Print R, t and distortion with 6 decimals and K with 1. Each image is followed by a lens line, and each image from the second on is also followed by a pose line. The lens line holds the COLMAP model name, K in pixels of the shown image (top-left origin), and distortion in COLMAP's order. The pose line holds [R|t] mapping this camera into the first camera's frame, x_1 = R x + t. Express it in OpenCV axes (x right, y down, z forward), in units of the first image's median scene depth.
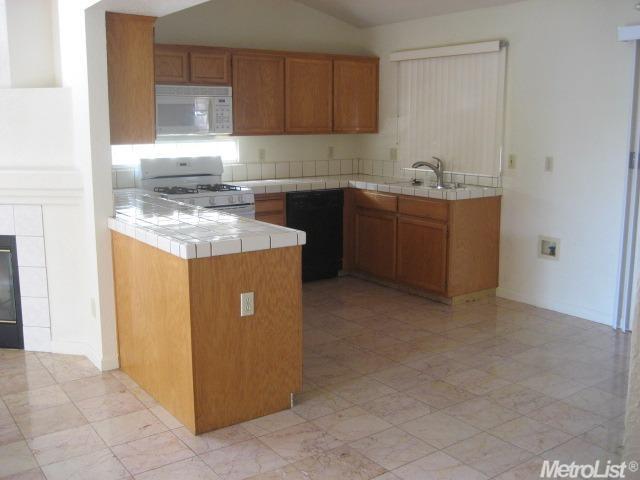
lens RADIAL K [[668.4, 0, 326.2], [0, 668.4, 236.4], [0, 0, 1]] dist [-0.076502, 0.019944]
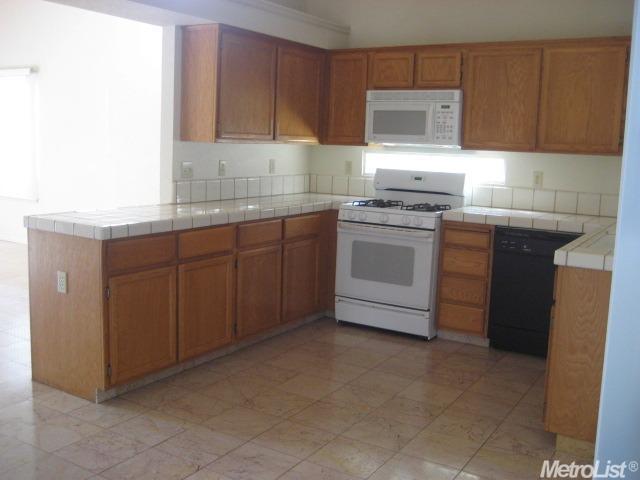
lens RADIAL K [[668.4, 0, 326.2], [0, 668.4, 236.4], [0, 0, 1]] dist [-0.076502, 0.019944]
pose [[0.378672, 0.145861, -0.913965, 0.581738], [-0.192007, 0.978400, 0.076592, -0.078034], [0.905395, 0.146484, 0.398499, 0.548663]]
